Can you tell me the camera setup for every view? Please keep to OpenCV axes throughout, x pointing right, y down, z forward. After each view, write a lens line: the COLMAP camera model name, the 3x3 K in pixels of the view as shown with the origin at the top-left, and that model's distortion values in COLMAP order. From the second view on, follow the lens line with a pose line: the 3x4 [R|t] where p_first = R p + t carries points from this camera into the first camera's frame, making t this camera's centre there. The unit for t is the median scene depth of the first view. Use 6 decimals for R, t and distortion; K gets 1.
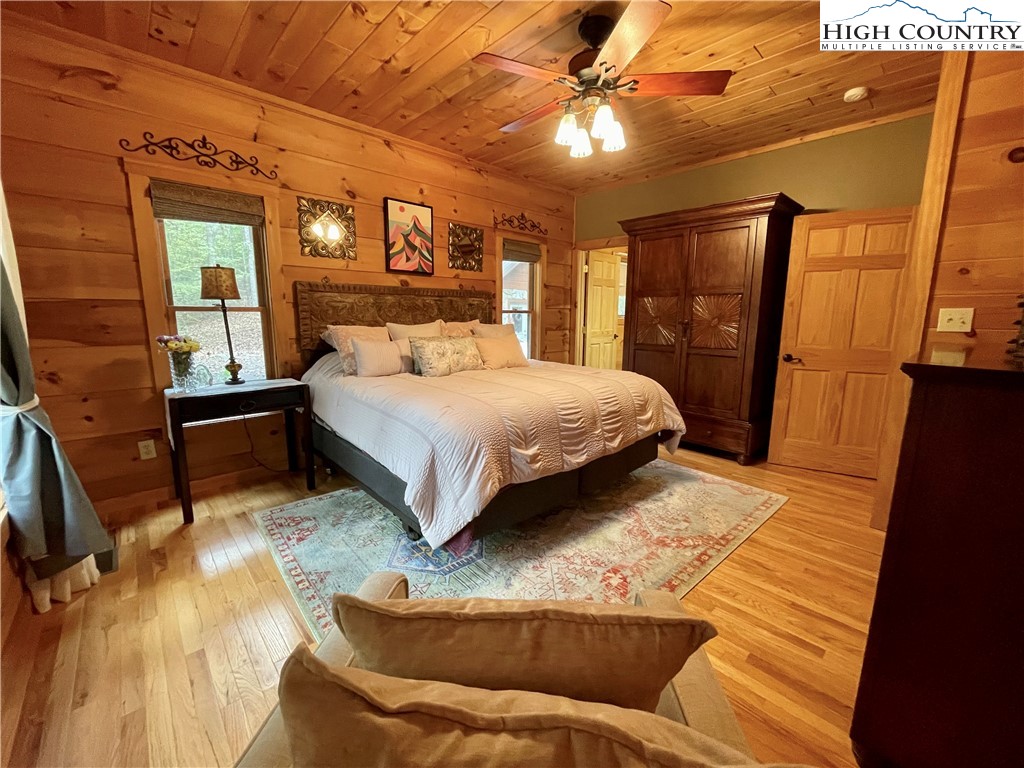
lens RADIAL K [[412.8, 0, 514.7], [0, 412.8, 380.6], [0, 0, 1]] dist [-0.002907, -0.000293]
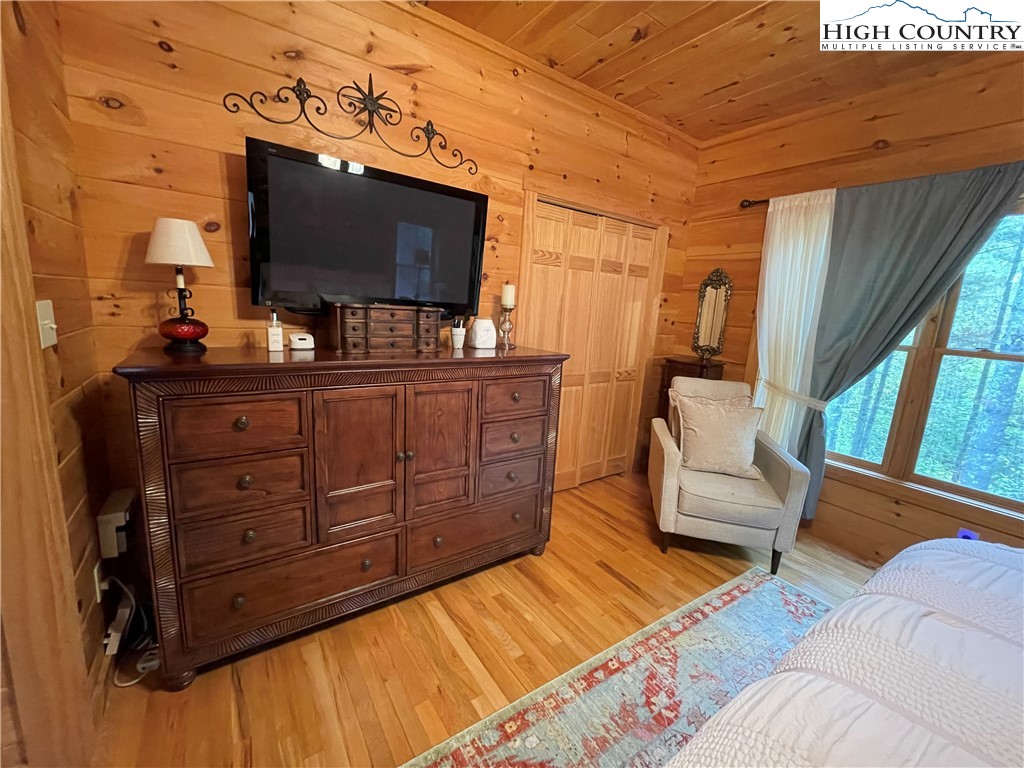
lens RADIAL K [[412.8, 0, 514.3], [0, 412.8, 382.1], [0, 0, 1]] dist [-0.002907, -0.000293]
pose [[-0.987109, -0.097825, 0.126670, 0.334568], [-0.051949, 0.944441, 0.324549, -0.208684], [-0.151381, 0.313785, -0.937349, 1.110442]]
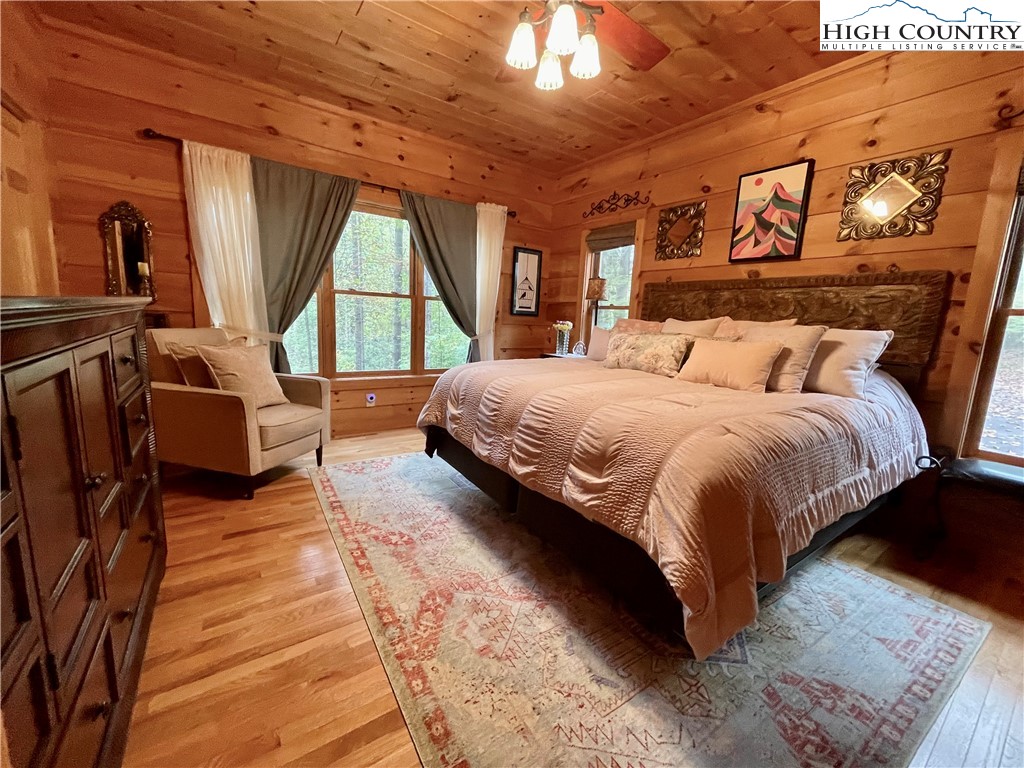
lens RADIAL K [[412.8, 0, 508.7], [0, 412.8, 379.4], [0, 0, 1]] dist [-0.002907, -0.000293]
pose [[-0.155323, 0.135740, -0.978493, 0.837190], [-0.205292, 0.964455, 0.166380, -0.102321], [0.966297, 0.226719, -0.121936, 0.935293]]
